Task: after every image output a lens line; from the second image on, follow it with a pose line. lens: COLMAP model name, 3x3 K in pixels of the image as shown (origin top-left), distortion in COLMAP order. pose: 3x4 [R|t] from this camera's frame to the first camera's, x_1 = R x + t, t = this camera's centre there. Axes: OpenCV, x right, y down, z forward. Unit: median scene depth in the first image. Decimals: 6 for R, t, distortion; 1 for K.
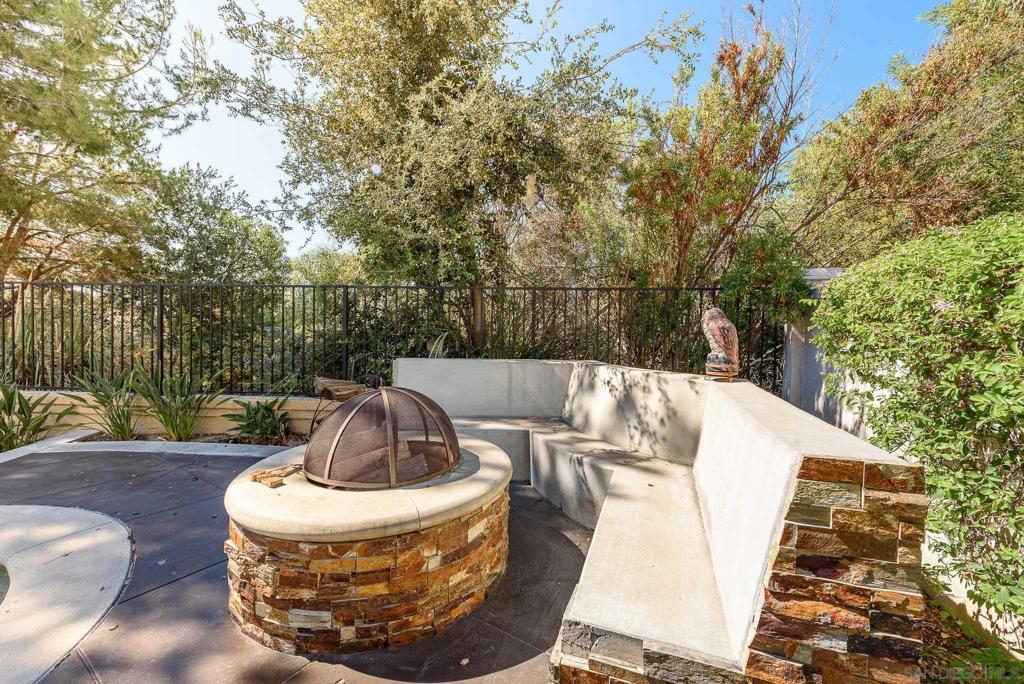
lens RADIAL K [[404.9, 0, 518.1], [0, 404.9, 344.3], [0, 0, 1]] dist [0.007546, -0.002040]
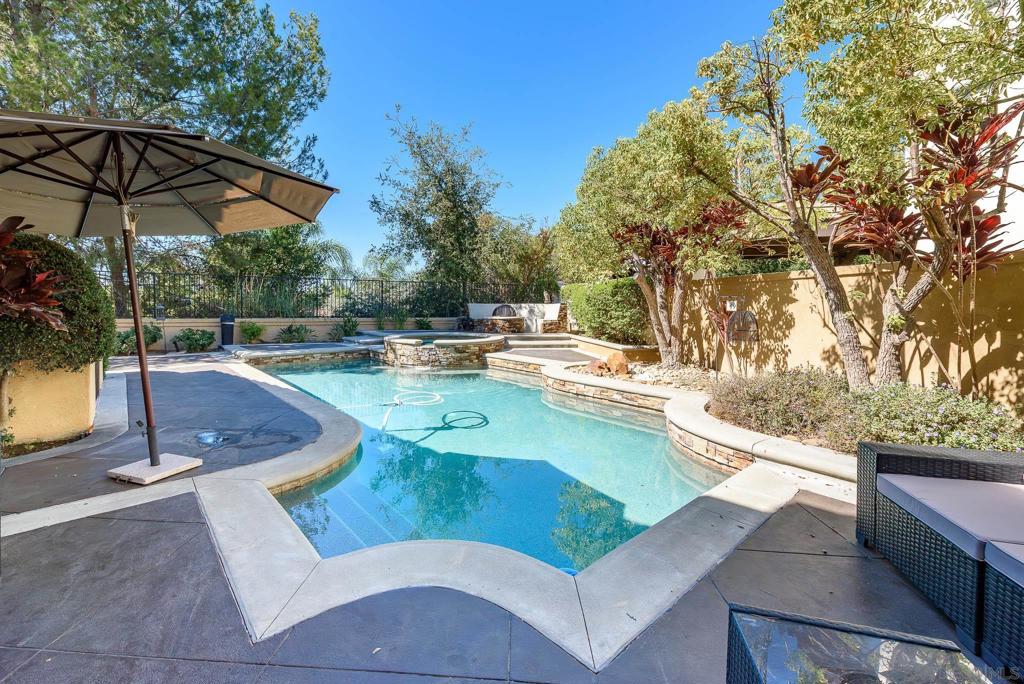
lens RADIAL K [[404.9, 0, 513.3], [0, 404.9, 335.6], [0, 0, 1]] dist [0.007546, -0.002040]
pose [[0.862493, -0.047802, 0.503807, -2.602173], [0.027563, 0.998488, 0.047552, 0.229370], [-0.505319, -0.027127, 0.862506, -3.414095]]
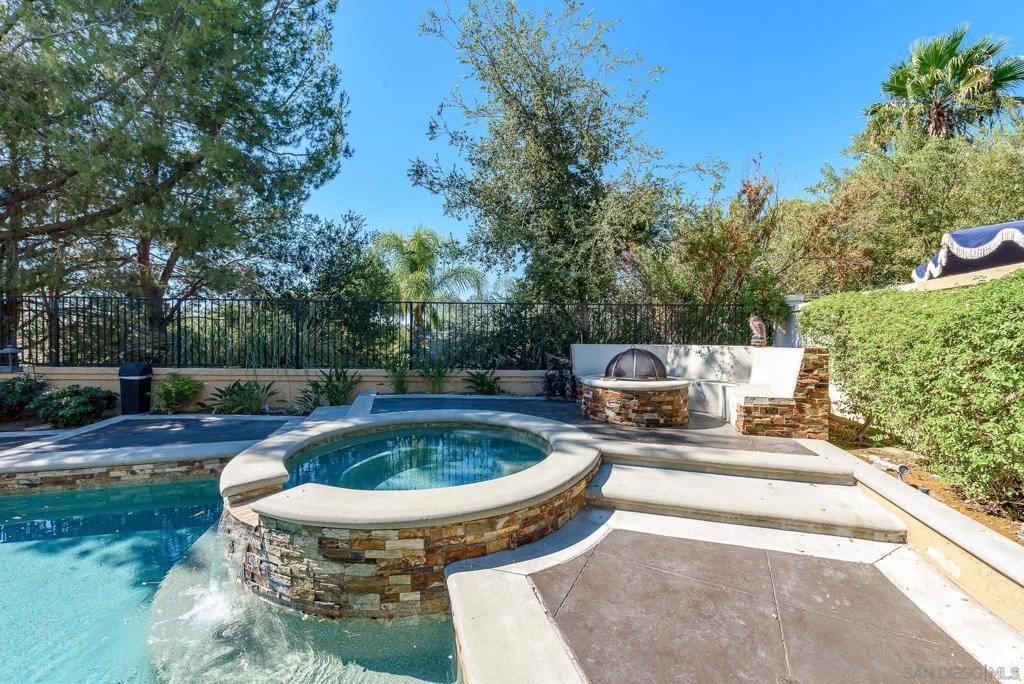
lens RADIAL K [[404.9, 0, 517.2], [0, 404.9, 345.0], [0, 0, 1]] dist [0.007546, -0.002040]
pose [[0.997151, -0.008033, 0.074997, -1.014338], [0.009467, 0.999779, -0.018778, 0.102440], [-0.074830, 0.019435, 0.997007, -1.173810]]
